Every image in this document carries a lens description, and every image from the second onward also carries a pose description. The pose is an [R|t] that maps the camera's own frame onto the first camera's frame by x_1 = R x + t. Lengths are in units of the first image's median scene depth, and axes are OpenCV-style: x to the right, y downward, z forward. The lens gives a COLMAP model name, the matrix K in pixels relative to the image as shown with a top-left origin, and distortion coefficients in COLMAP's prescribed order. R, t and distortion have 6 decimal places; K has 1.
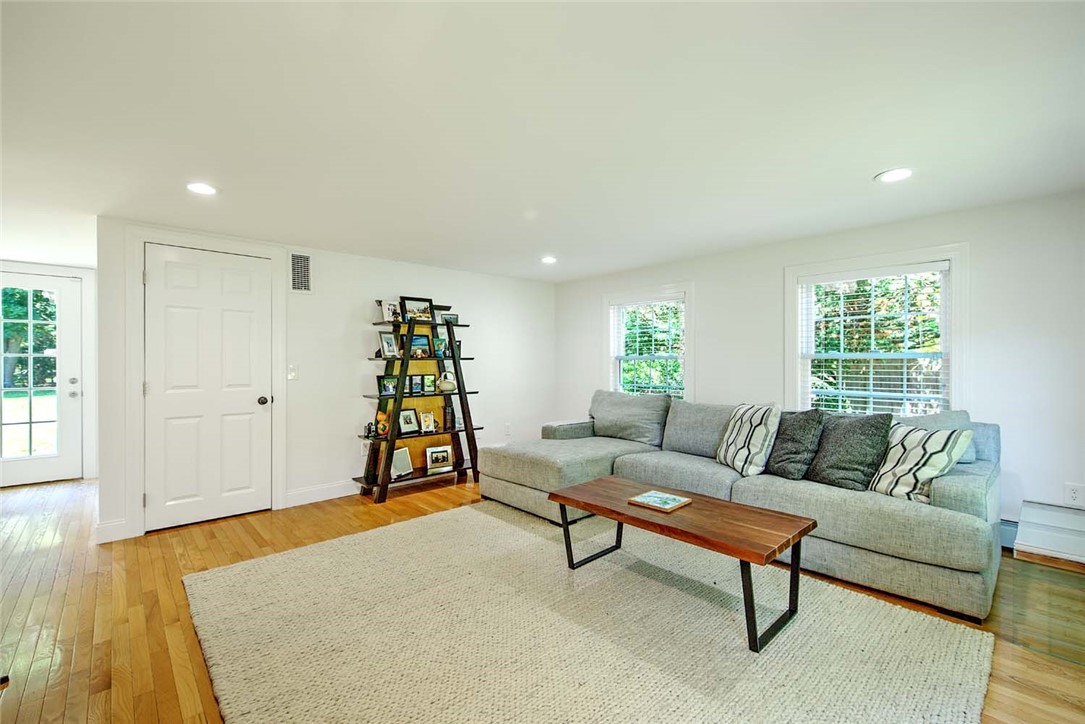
lens RADIAL K [[478.7, 0, 544.1], [0, 478.7, 362.4], [0, 0, 1]] dist [0.000208, -0.000110]
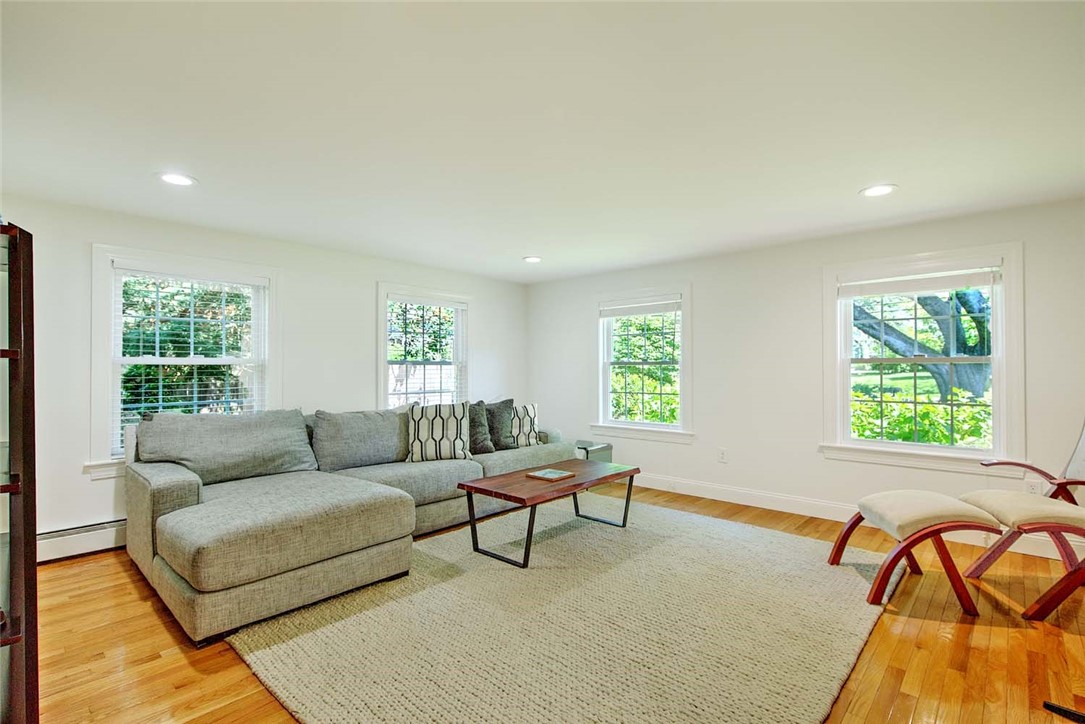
lens RADIAL K [[513.4, 0, 543.8], [0, 513.4, 364.8], [0, 0, 1]] dist [-0.001632, -0.000118]
pose [[-0.096638, 0.005358, 0.995305, -0.730909], [0.001825, 0.999985, -0.005206, -0.000230], [-0.995318, 0.001314, -0.096646, 0.748396]]
